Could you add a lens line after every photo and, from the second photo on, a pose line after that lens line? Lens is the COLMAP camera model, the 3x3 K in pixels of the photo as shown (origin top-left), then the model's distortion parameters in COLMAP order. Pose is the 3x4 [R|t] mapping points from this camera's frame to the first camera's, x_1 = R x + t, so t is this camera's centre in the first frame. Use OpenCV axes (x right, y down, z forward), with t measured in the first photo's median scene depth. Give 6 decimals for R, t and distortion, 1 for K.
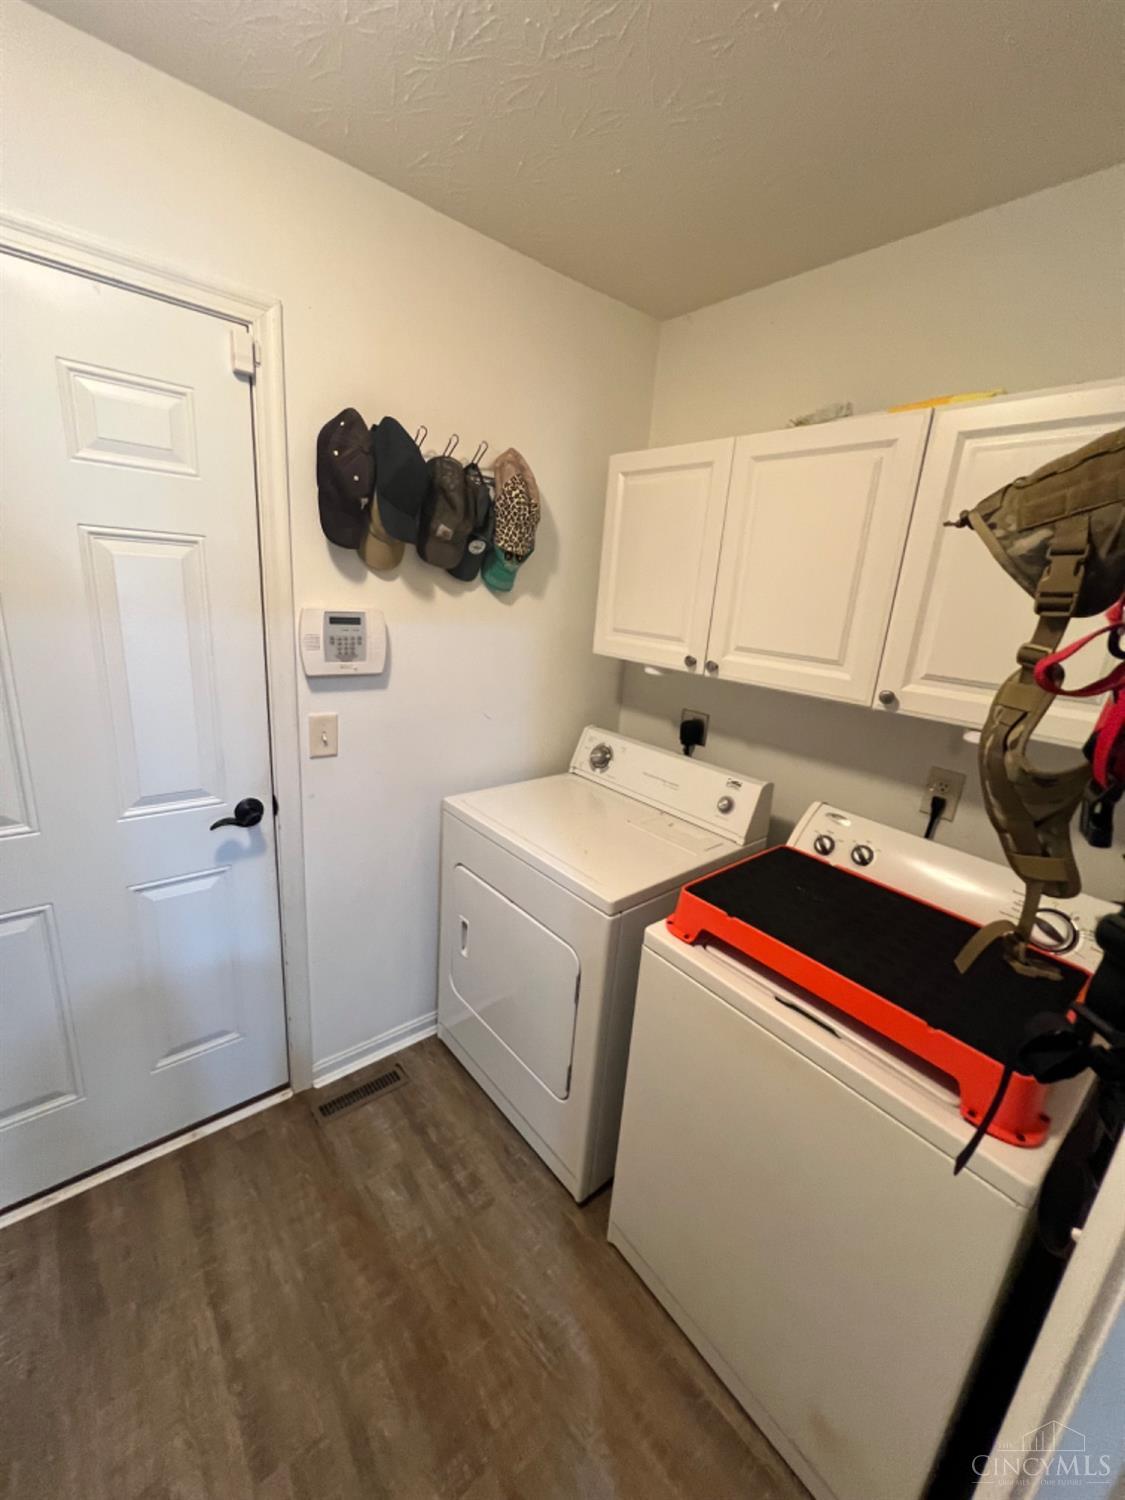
lens RADIAL K [[604.7, 0, 556.8], [0, 604.7, 751.1], [0, 0, 1]] dist [0.001789, 0.000592]
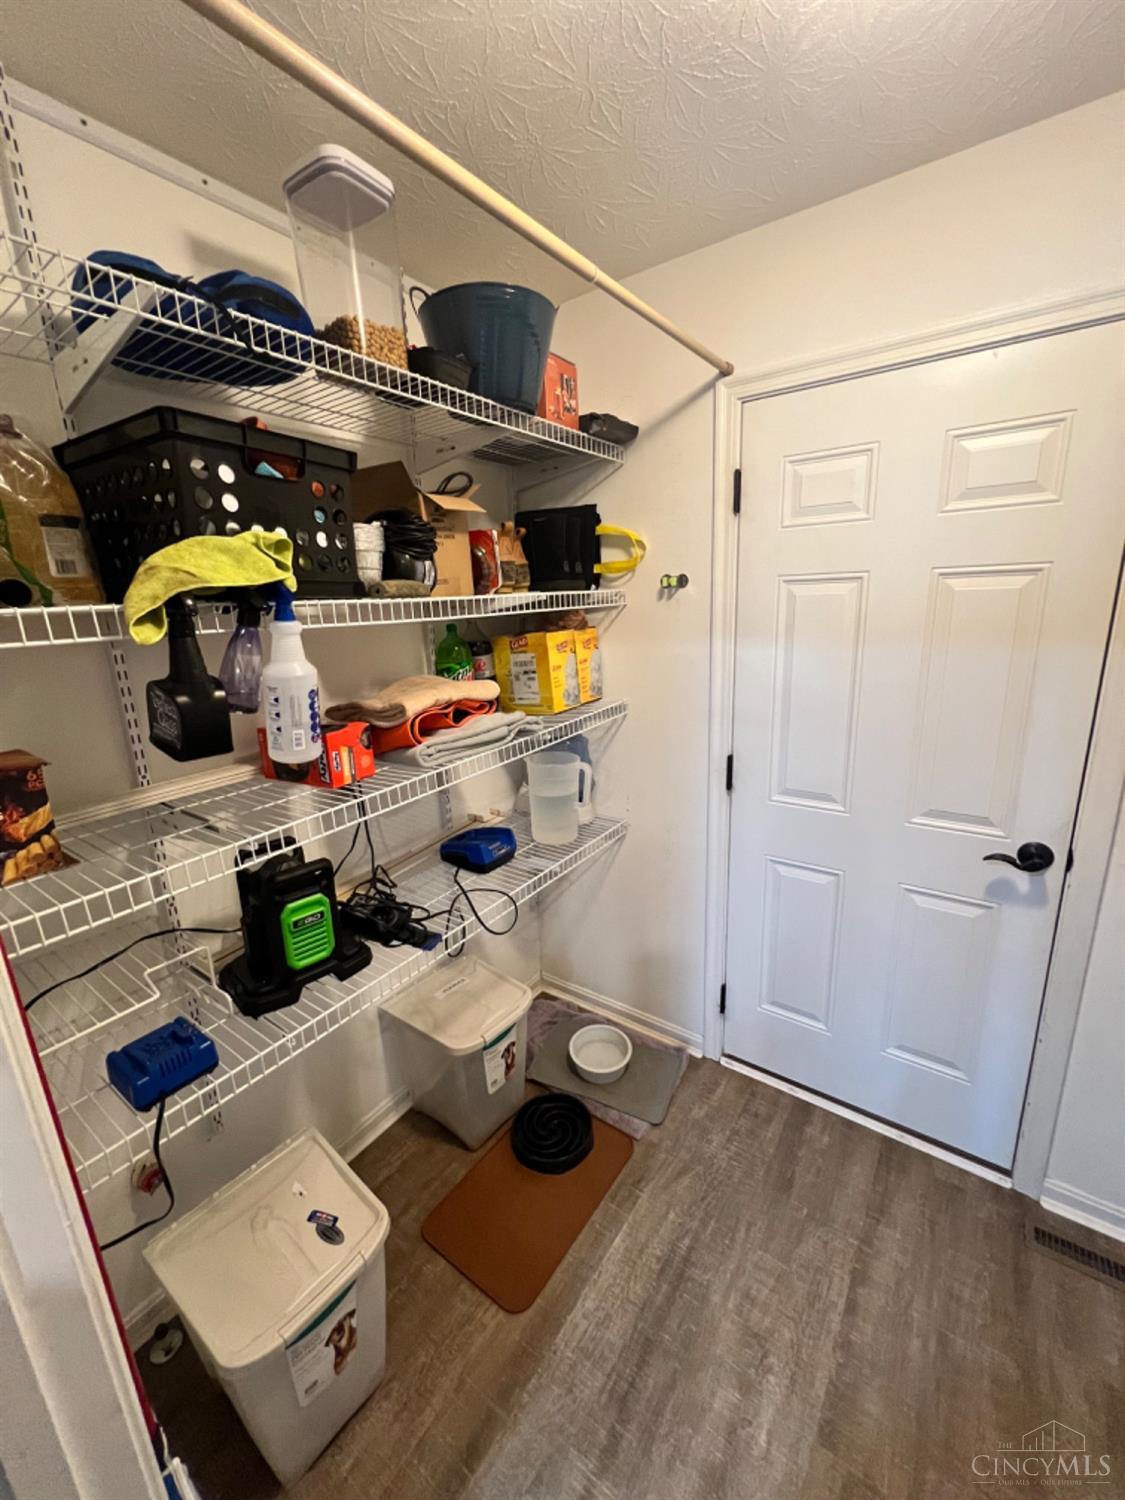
lens RADIAL K [[602.6, 0, 558.3], [0, 602.6, 750.1], [0, 0, 1]] dist [-0.001016, 0.000621]
pose [[0.238482, 0.155783, -0.958571, 0.172906], [-0.205003, 0.972883, 0.107107, -0.006531], [0.949263, 0.170967, 0.263951, 0.052900]]
